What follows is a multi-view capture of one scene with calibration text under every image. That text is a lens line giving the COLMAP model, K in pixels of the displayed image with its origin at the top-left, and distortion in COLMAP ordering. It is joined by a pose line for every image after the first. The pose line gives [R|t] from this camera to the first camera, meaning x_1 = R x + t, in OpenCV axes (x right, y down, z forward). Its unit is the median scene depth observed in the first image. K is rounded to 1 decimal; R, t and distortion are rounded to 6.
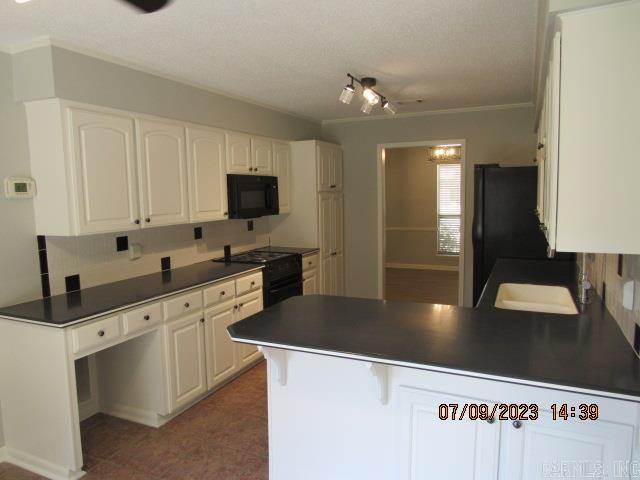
lens RADIAL K [[457.5, 0, 318.5], [0, 457.5, 241.0], [0, 0, 1]] dist [-0.016794, -0.002459]
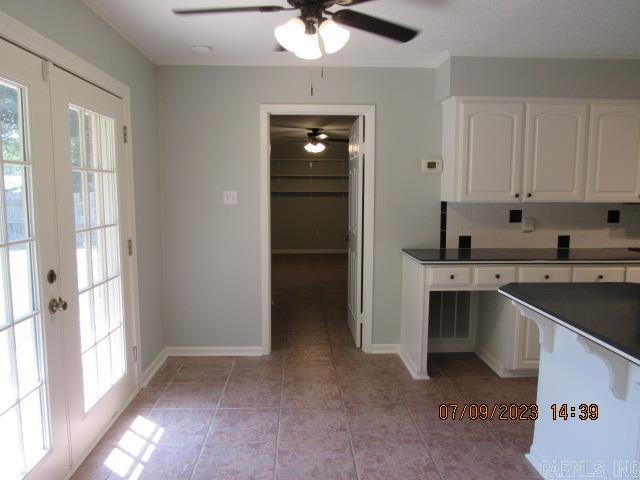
lens RADIAL K [[457.5, 0, 316.4], [0, 457.5, 238.7], [0, 0, 1]] dist [-0.016794, -0.002459]
pose [[0.464281, 0.117691, -0.877834, 0.378831], [-0.109591, 0.991149, 0.074921, 0.034249], [0.878882, 0.061419, 0.473069, 0.040467]]
